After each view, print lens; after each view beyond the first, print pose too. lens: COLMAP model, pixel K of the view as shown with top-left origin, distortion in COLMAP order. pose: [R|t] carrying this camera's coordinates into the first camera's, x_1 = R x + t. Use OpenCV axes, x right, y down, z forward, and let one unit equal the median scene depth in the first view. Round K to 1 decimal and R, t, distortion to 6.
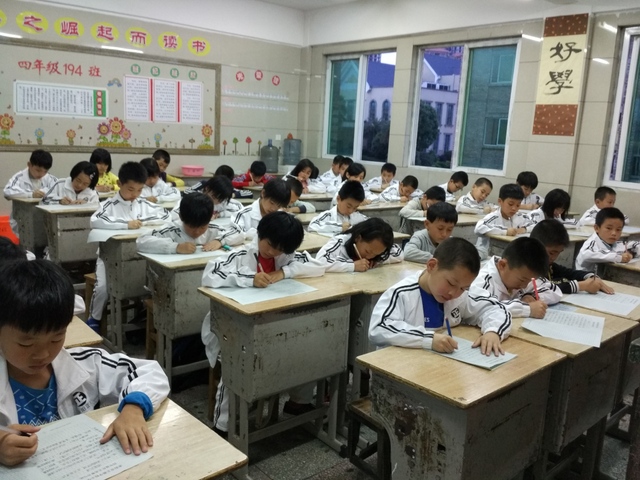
lens RADIAL K [[590.1, 0, 320.8], [0, 590.1, 258.2], [0, 0, 1]] dist [0.048857, -0.114787]
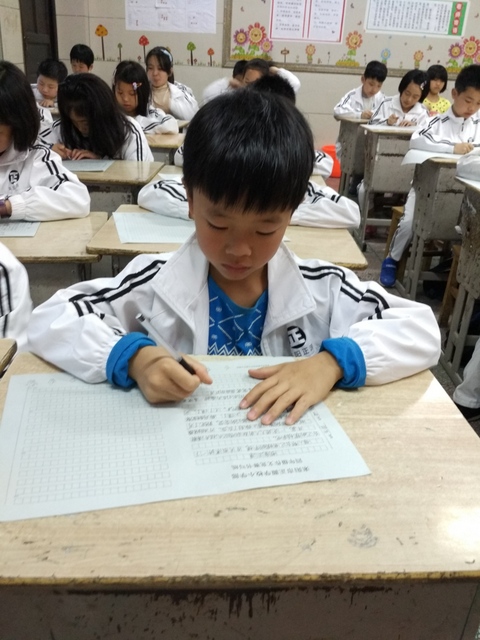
lens RADIAL K [[590.1, 0, 240.0], [0, 590.1, 320.0], [0, 0, 1]] dist [0.048857, -0.114787]
pose [[0.780270, 0.245479, -0.575255, -0.035341], [-0.143863, 0.965537, 0.216890, 0.034362], [0.608672, -0.086475, 0.788695, 0.175935]]
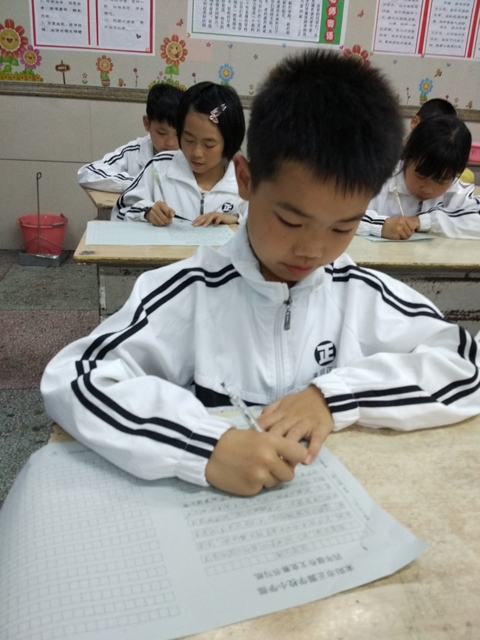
lens RADIAL K [[590.1, 0, 240.0], [0, 590.1, 320.0], [0, 0, 1]] dist [0.048857, -0.114787]
pose [[0.862313, 0.179831, -0.473368, -0.242698], [-0.119388, 0.980663, 0.155068, -0.109310], [0.492100, -0.077203, 0.867108, 0.824295]]
